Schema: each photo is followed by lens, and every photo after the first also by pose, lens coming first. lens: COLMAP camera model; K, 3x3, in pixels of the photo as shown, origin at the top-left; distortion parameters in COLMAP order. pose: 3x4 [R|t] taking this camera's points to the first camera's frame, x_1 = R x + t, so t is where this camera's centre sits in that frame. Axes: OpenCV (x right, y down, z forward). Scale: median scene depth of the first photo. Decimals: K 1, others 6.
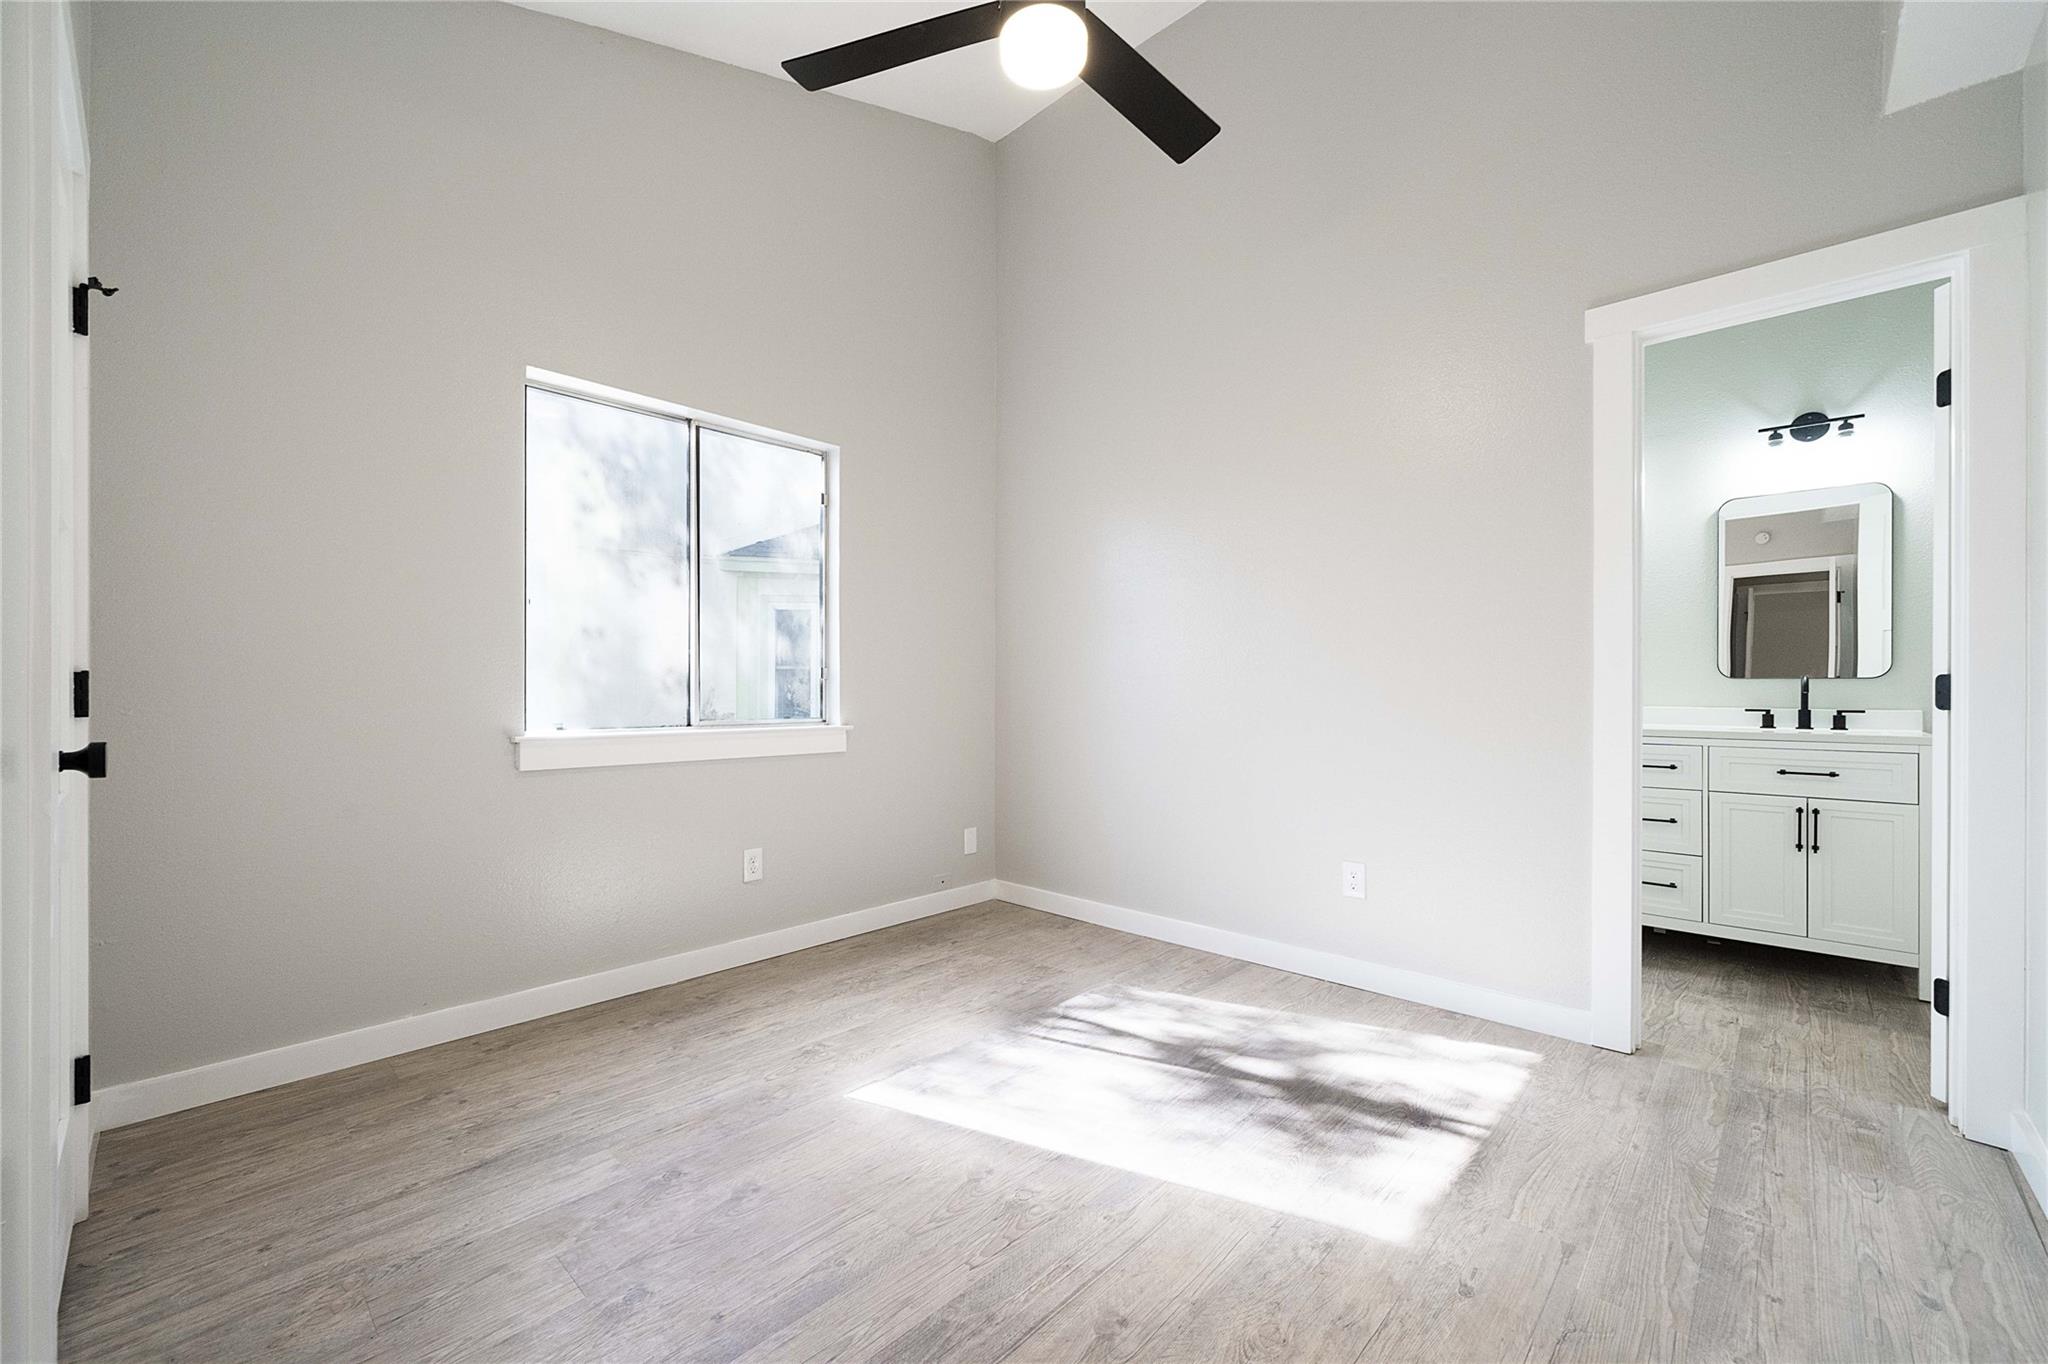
lens RADIAL K [[806.9, 0, 1012.8], [0, 806.9, 686.5], [0, 0, 1]] dist [-0.007172, 0.000296]
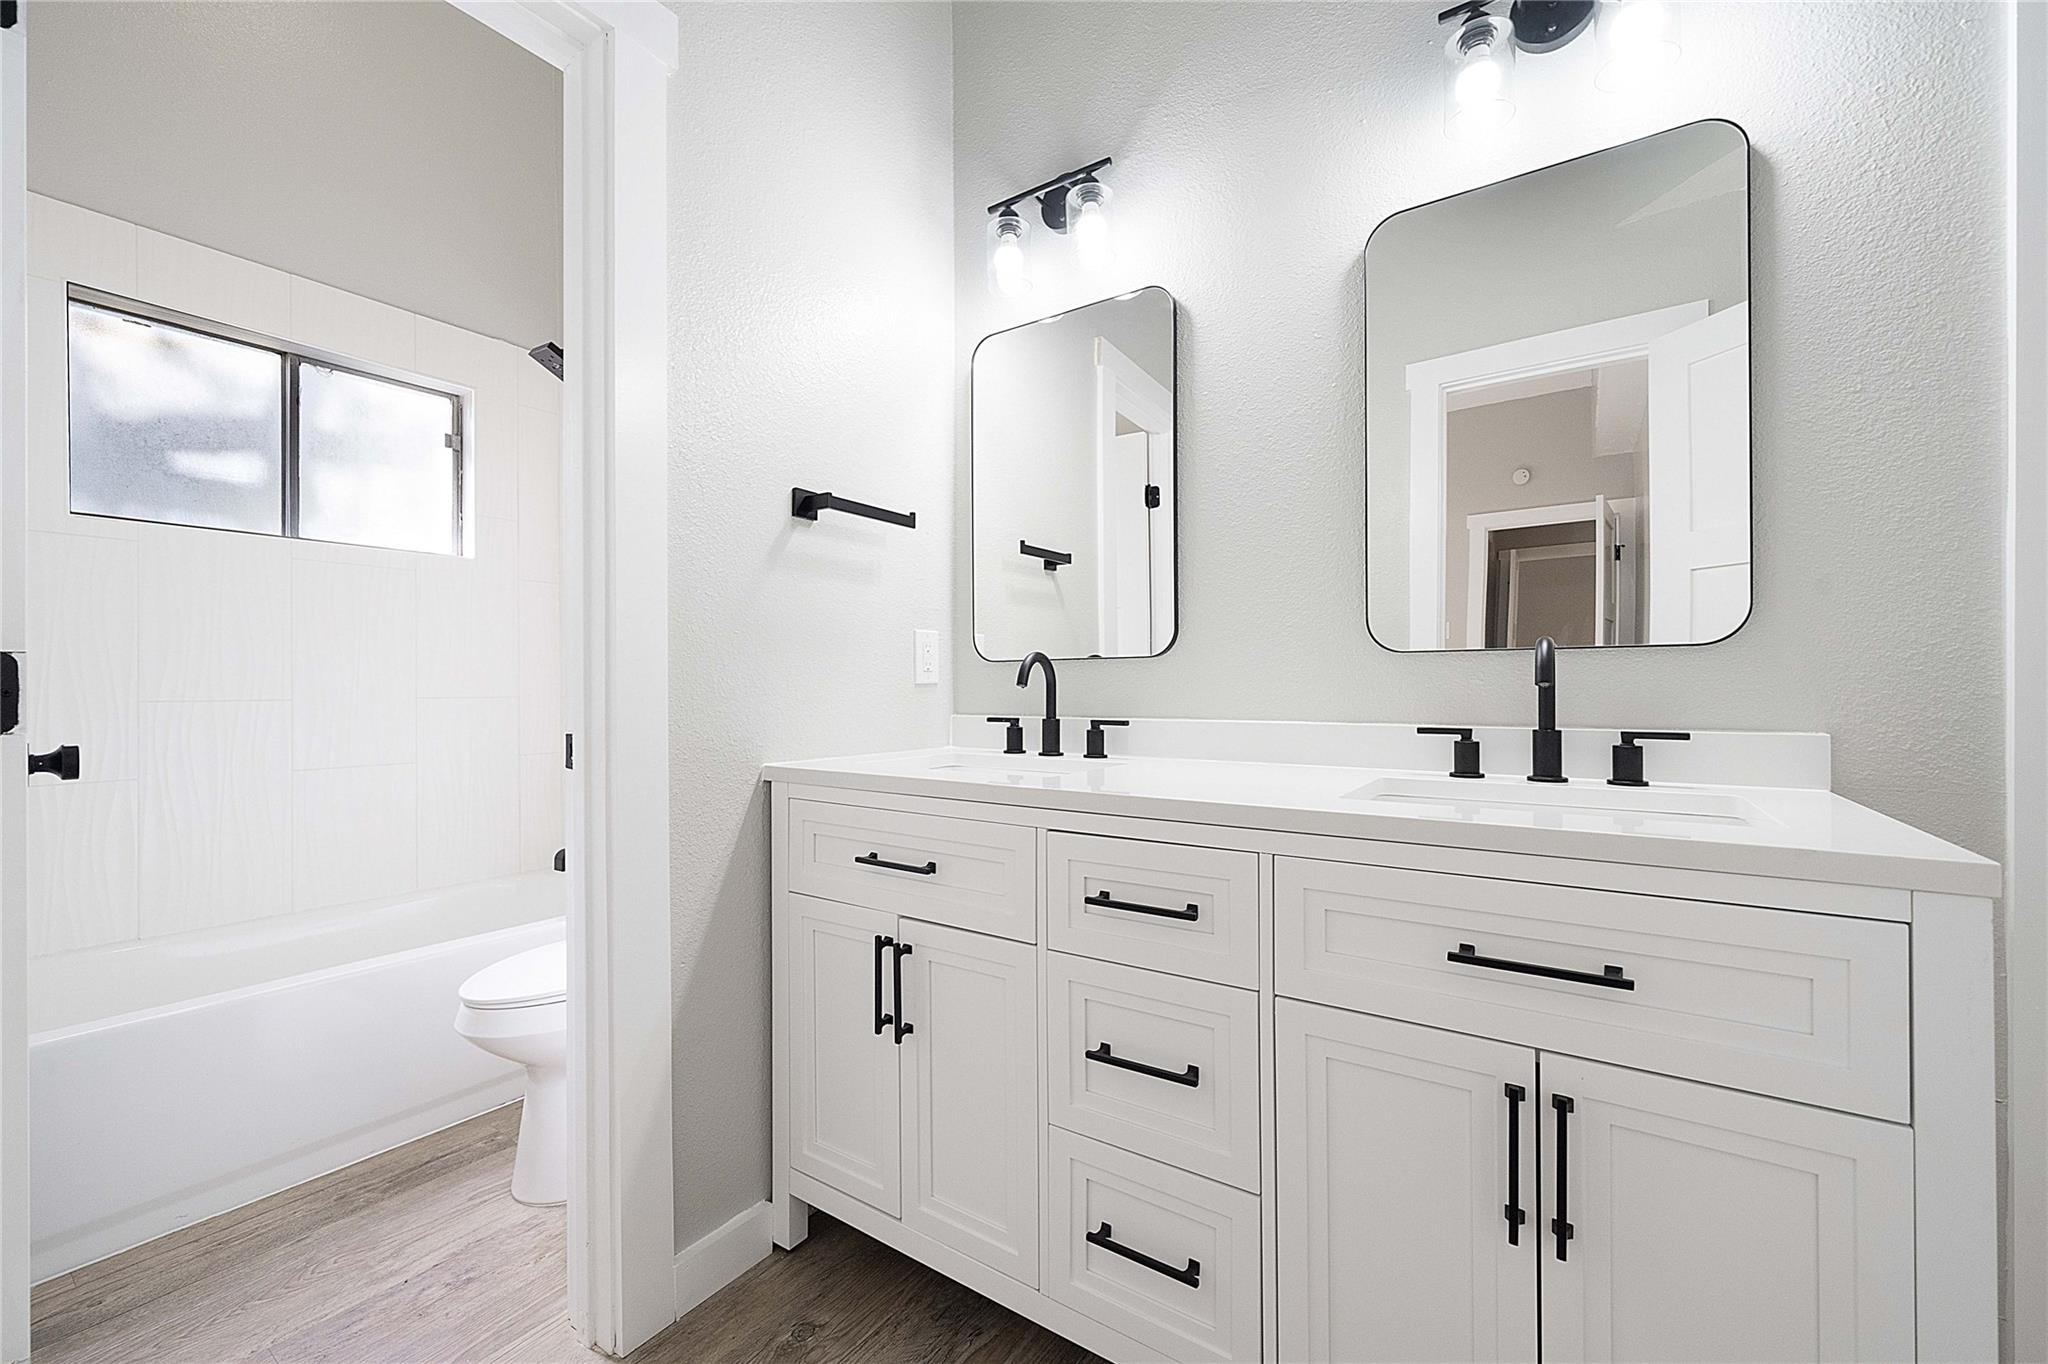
lens RADIAL K [[806.9, 0, 1012.8], [0, 806.9, 686.5], [0, 0, 1]] dist [-0.007172, 0.000296]
pose [[0.987451, -0.006351, 0.157799, 0.699310], [0.006962, 0.999970, -0.003318, 0.007649], [-0.157773, 0.004375, 0.987466, 0.684148]]
